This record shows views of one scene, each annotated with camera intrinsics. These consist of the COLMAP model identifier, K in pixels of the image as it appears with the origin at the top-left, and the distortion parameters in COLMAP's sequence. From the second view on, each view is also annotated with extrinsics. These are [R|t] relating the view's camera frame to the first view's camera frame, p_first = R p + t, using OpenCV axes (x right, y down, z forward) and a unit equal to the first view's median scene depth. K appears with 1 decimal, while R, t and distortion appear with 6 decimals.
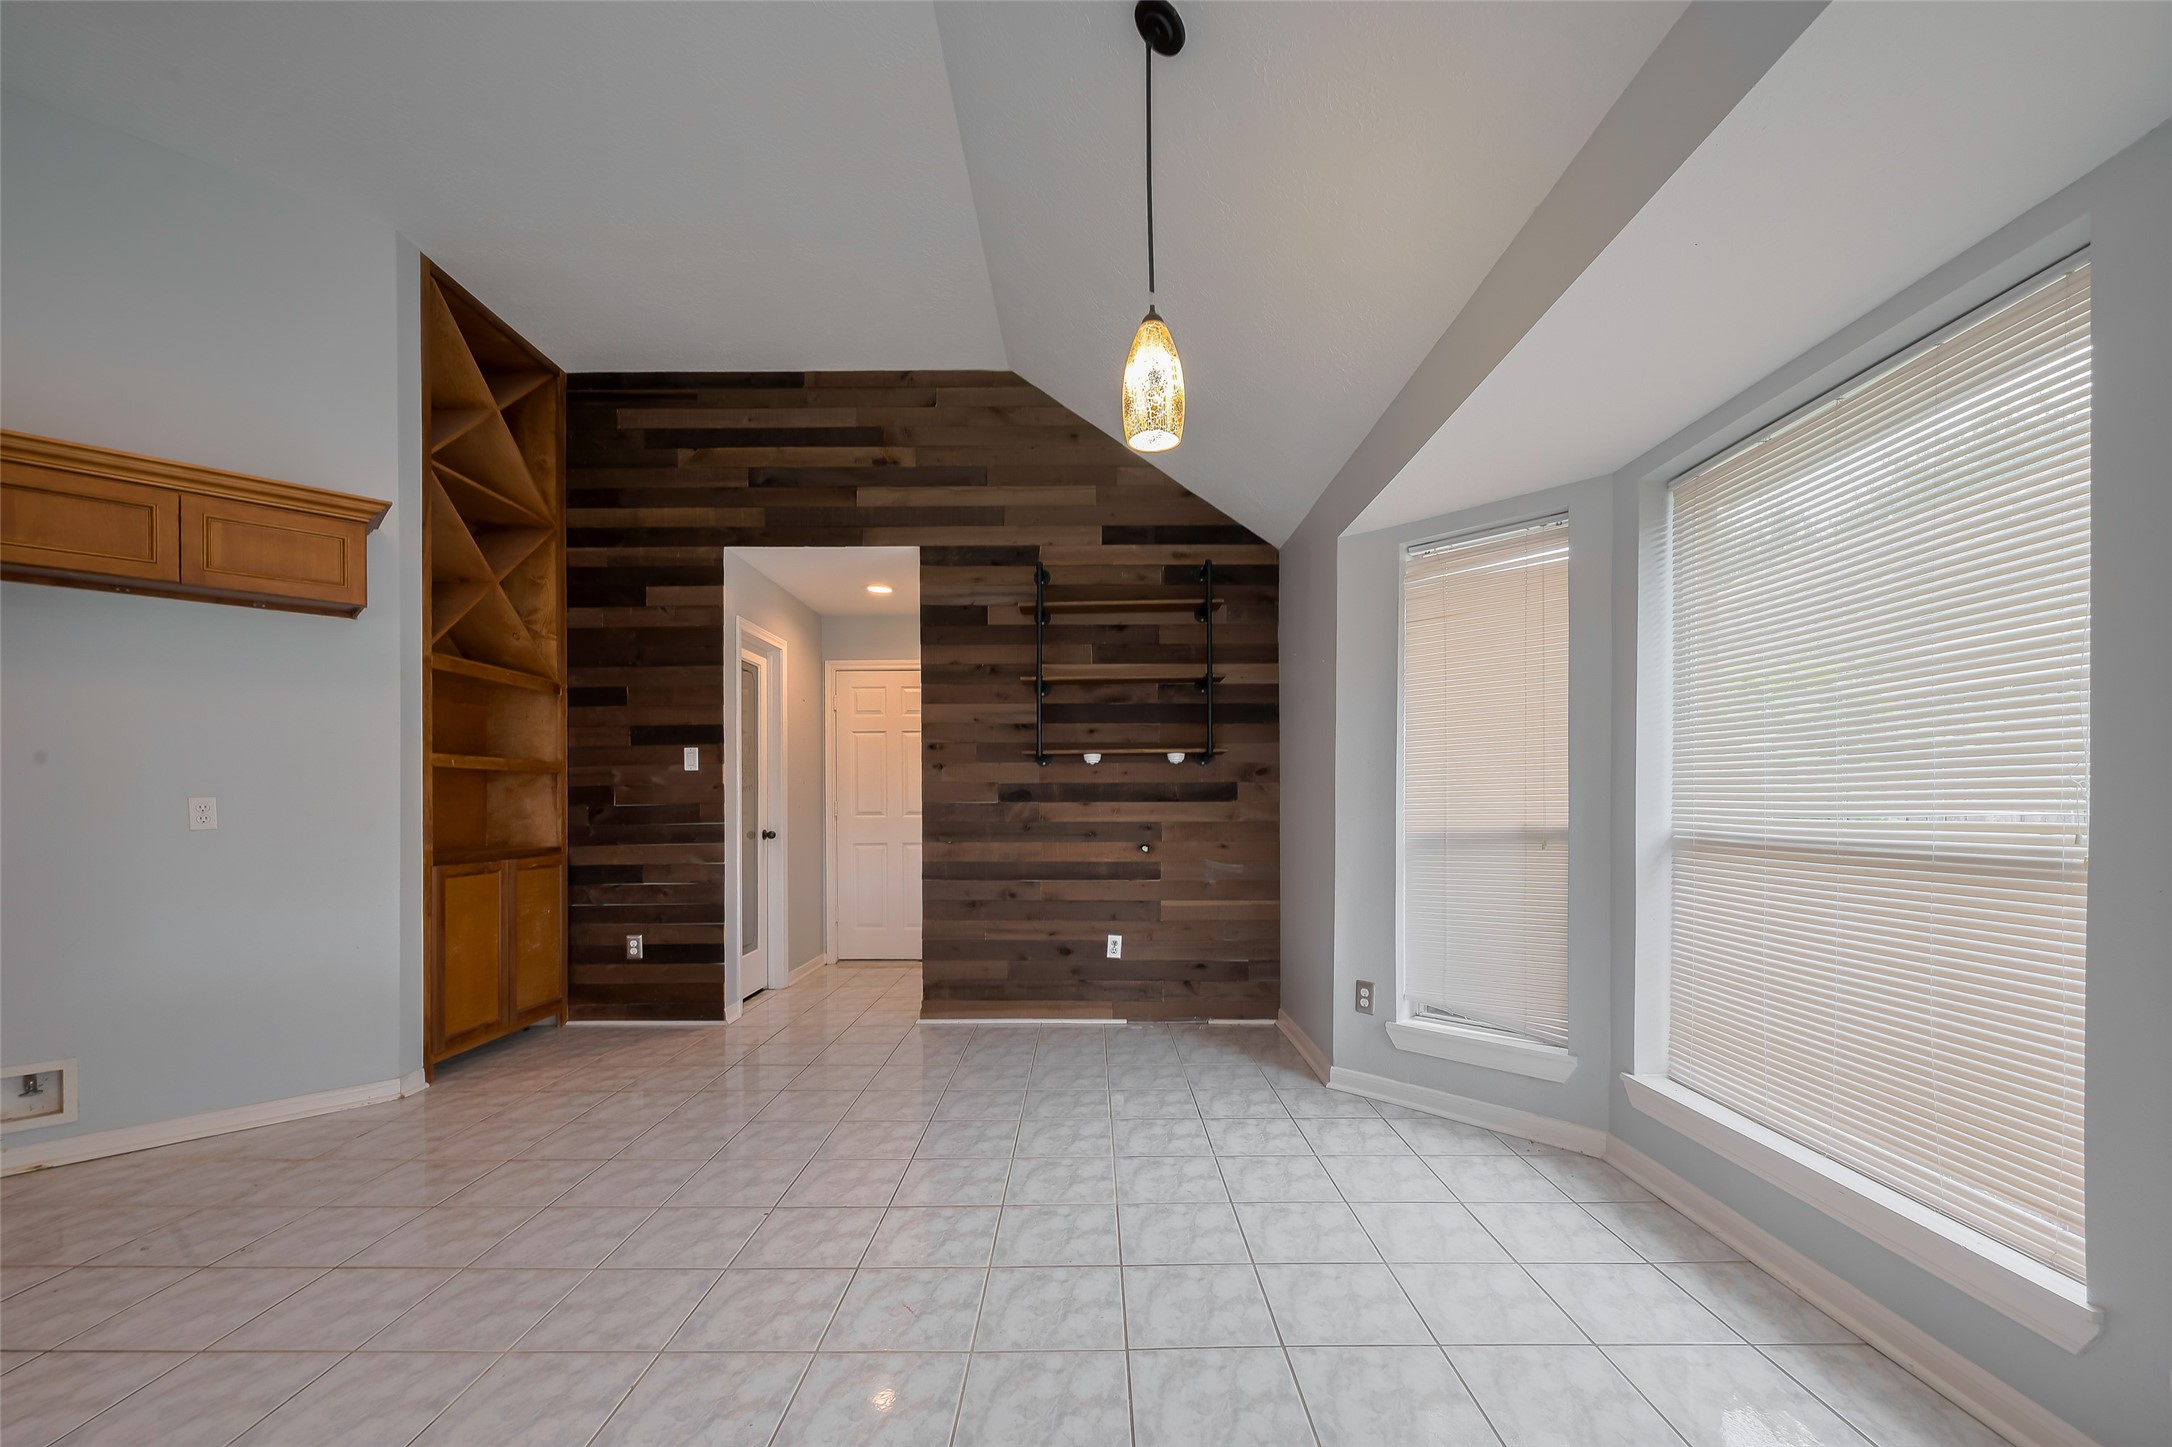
lens RADIAL K [[884.7, 0, 1083.9], [0, 884.7, 800.6], [0, 0, 1]] dist [0.000763, 0.000045]
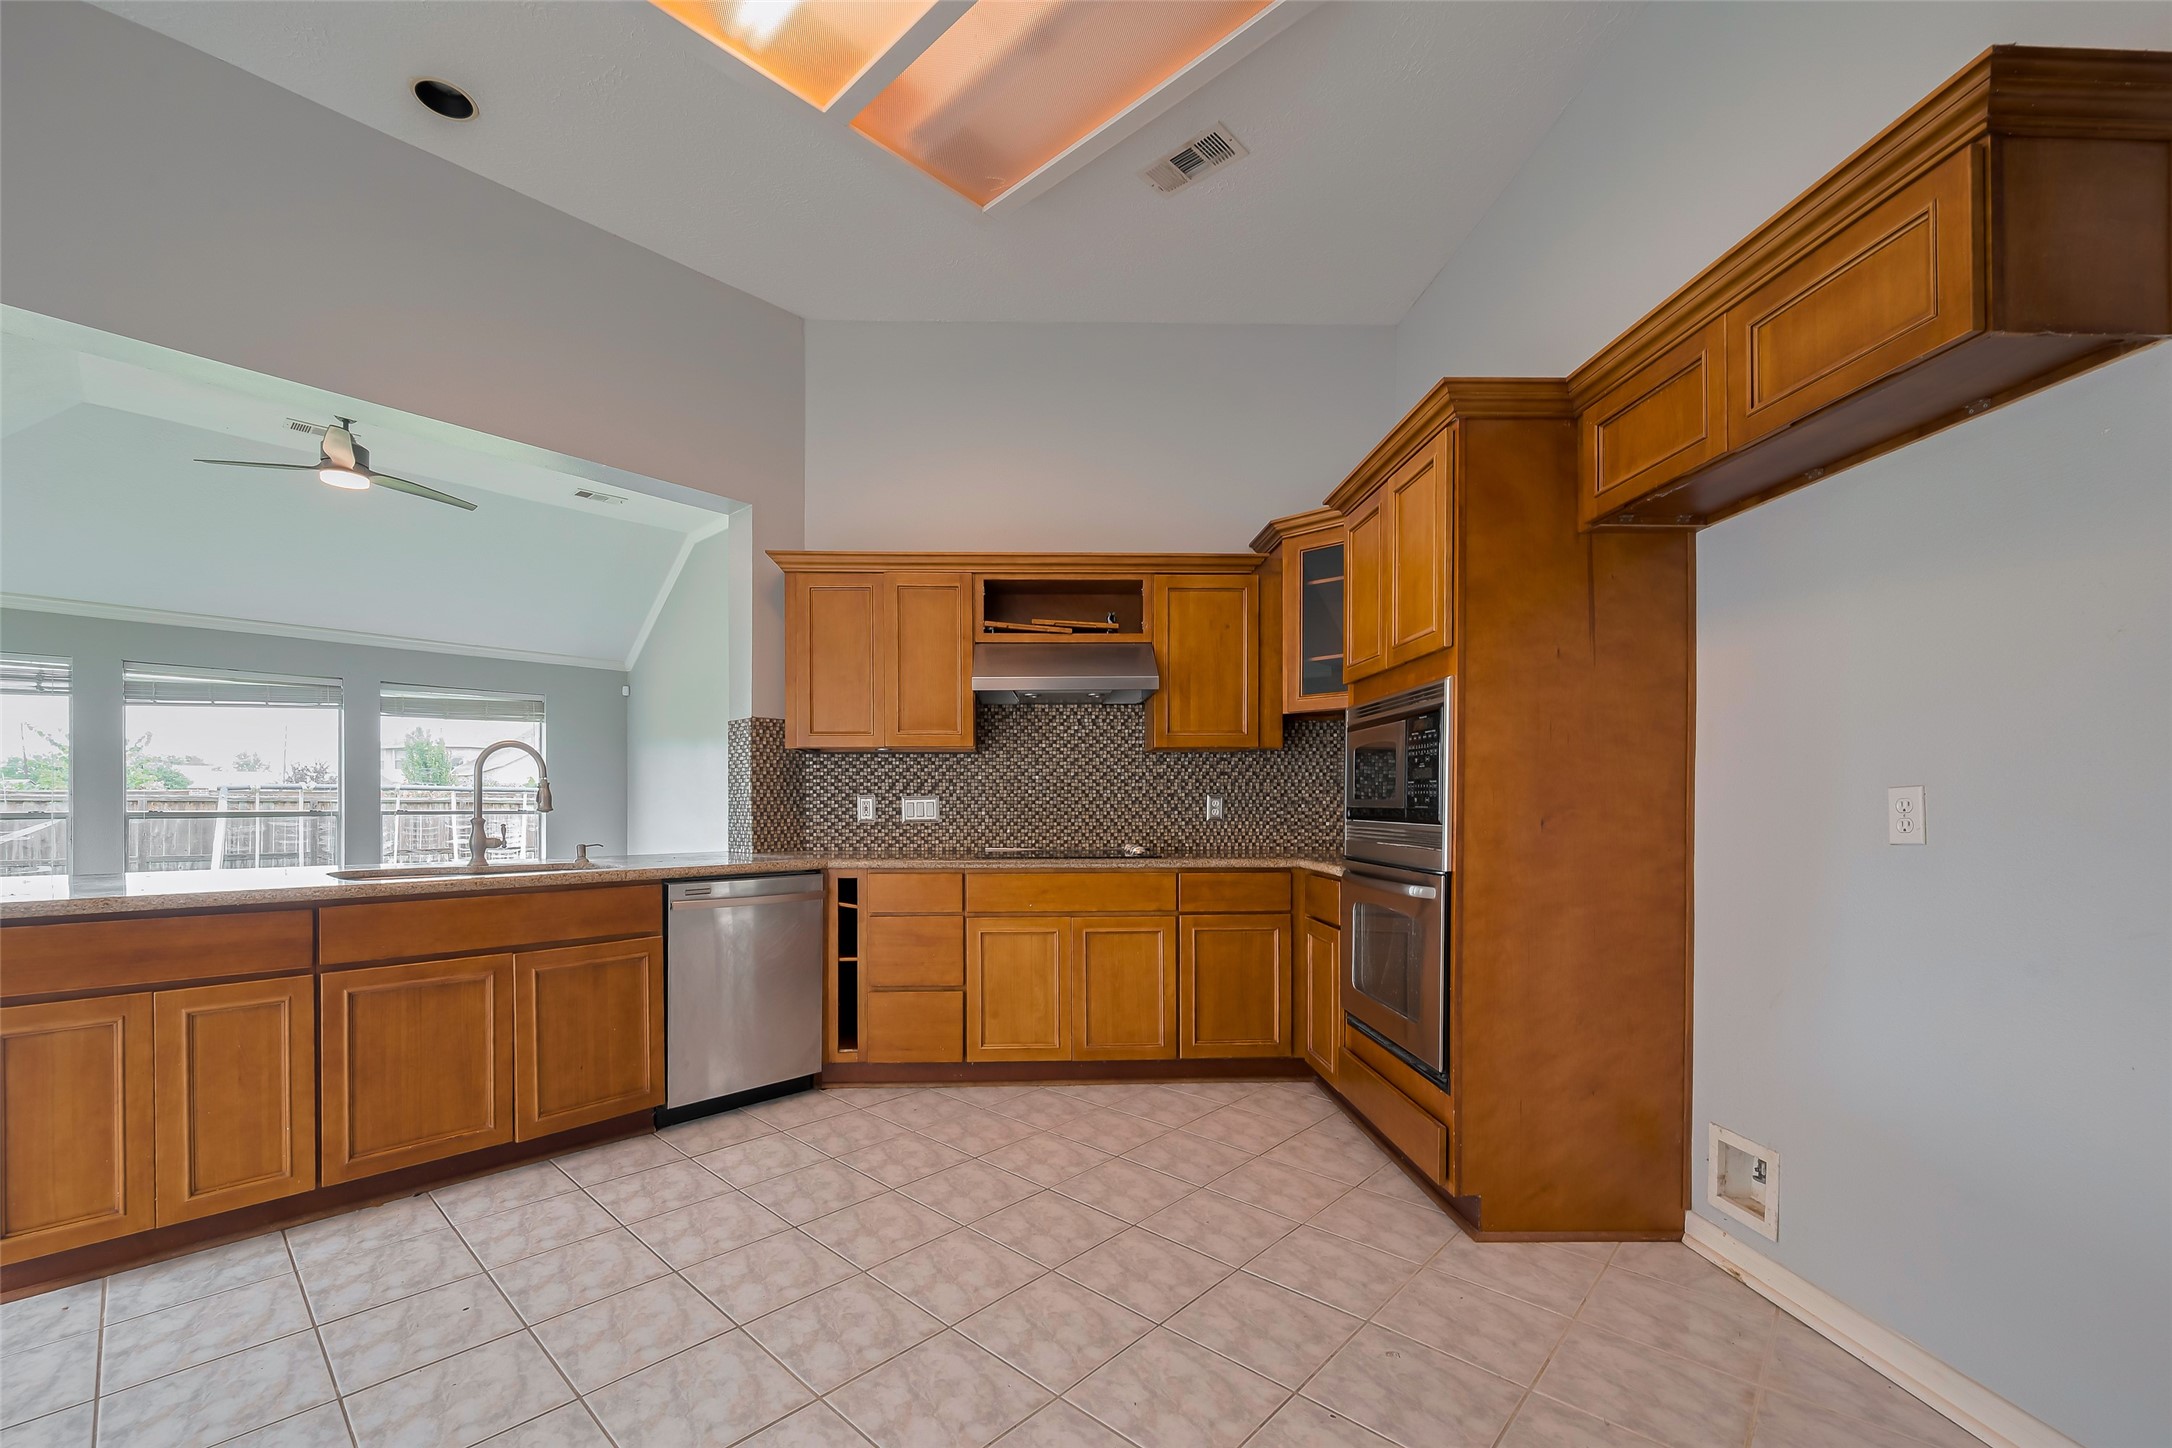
lens RADIAL K [[884.7, 0, 1047.1], [0, 884.7, 818.7], [0, 0, 1]] dist [0.000763, 0.000045]
pose [[-0.693481, 0.017210, -0.720269, -0.138806], [0.004945, 0.999805, 0.019128, 0.001892], [0.720458, 0.009703, -0.693431, 0.680931]]
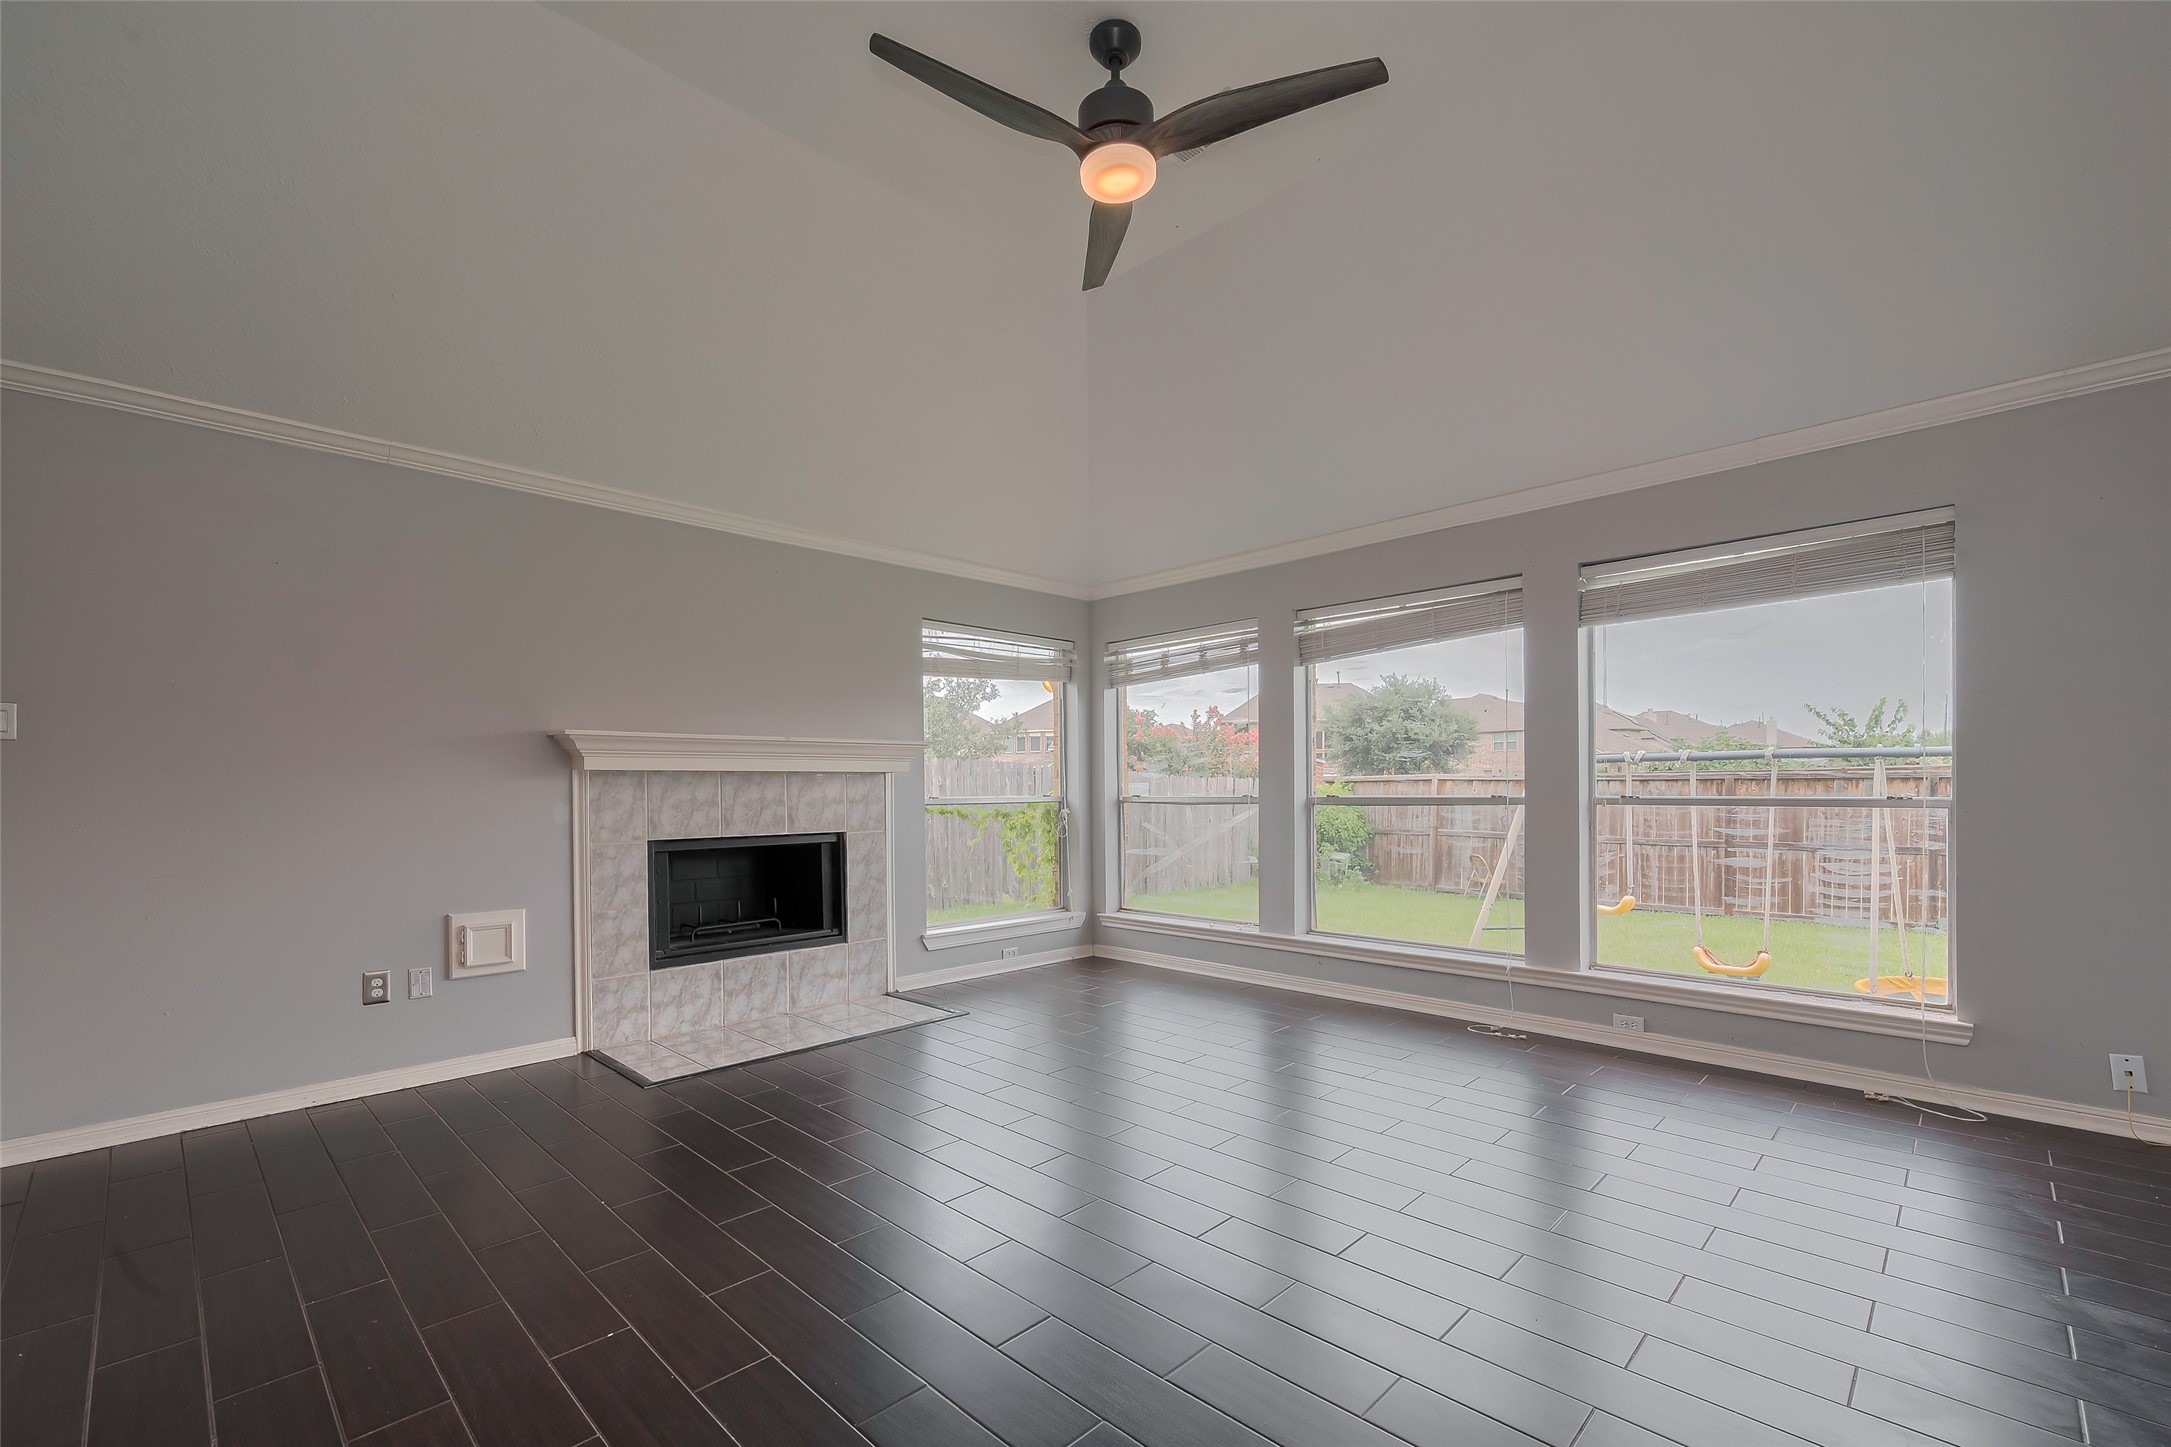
lens RADIAL K [[884.3, 0, 1158.8], [0, 884.3, 796.2], [0, 0, 1]] dist [0.000763, 0.000045]
pose [[-0.733393, 0.005890, 0.679779, -0.793036], [0.012693, 0.999907, 0.005031, 0.001218], [-0.679686, 0.012318, -0.733400, -0.412529]]
